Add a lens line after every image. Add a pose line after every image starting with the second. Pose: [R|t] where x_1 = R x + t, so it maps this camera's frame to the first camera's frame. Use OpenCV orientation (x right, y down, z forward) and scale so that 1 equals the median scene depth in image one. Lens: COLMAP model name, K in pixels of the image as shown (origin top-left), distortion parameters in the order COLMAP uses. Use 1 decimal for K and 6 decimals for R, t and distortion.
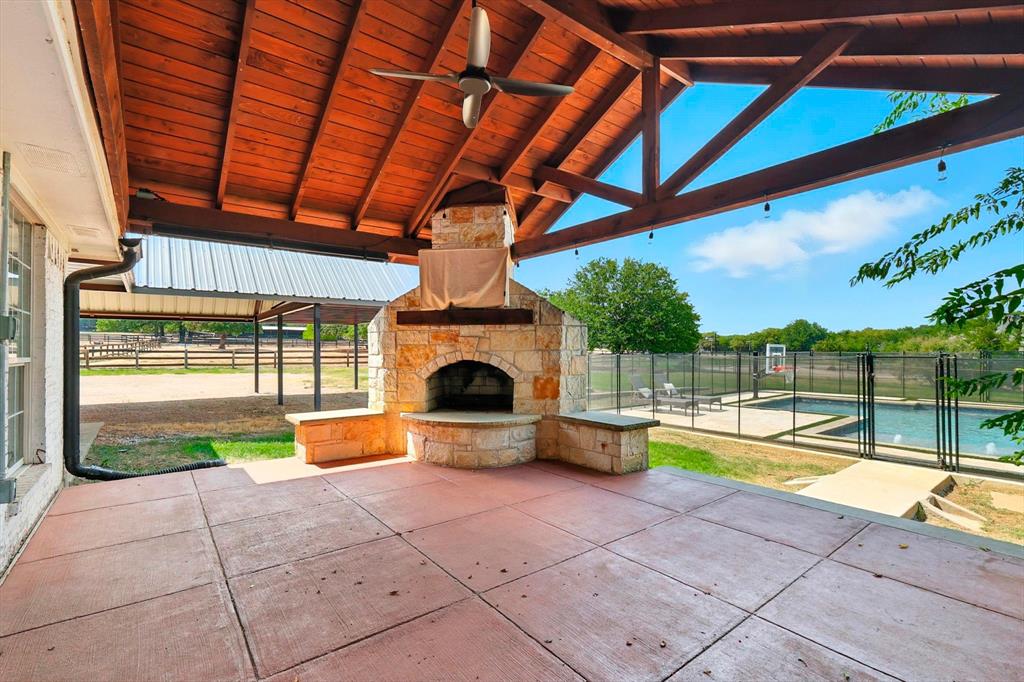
lens RADIAL K [[465.7, 0, 509.9], [0, 465.7, 342.4], [0, 0, 1]] dist [0.001703, 0.000759]
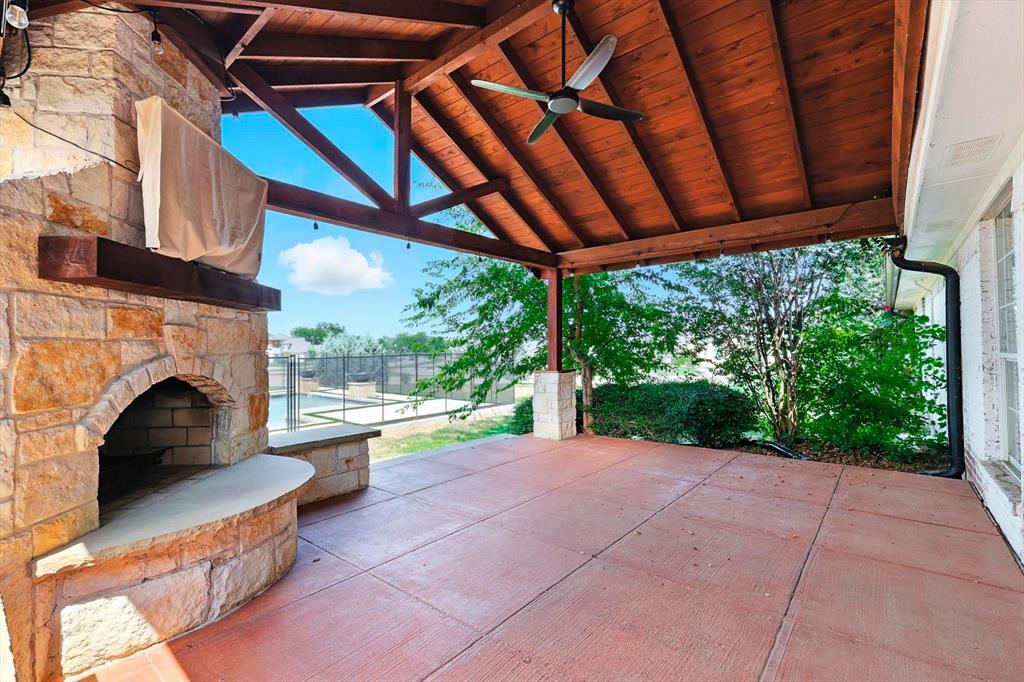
lens RADIAL K [[465.7, 0, 509.9], [0, 465.7, 342.4], [0, 0, 1]] dist [0.001703, 0.000759]
pose [[-0.232467, 0.016397, 0.972466, -0.620800], [-0.011305, 0.999745, -0.019559, 0.010532], [-0.972539, -0.015540, -0.232222, 0.787035]]
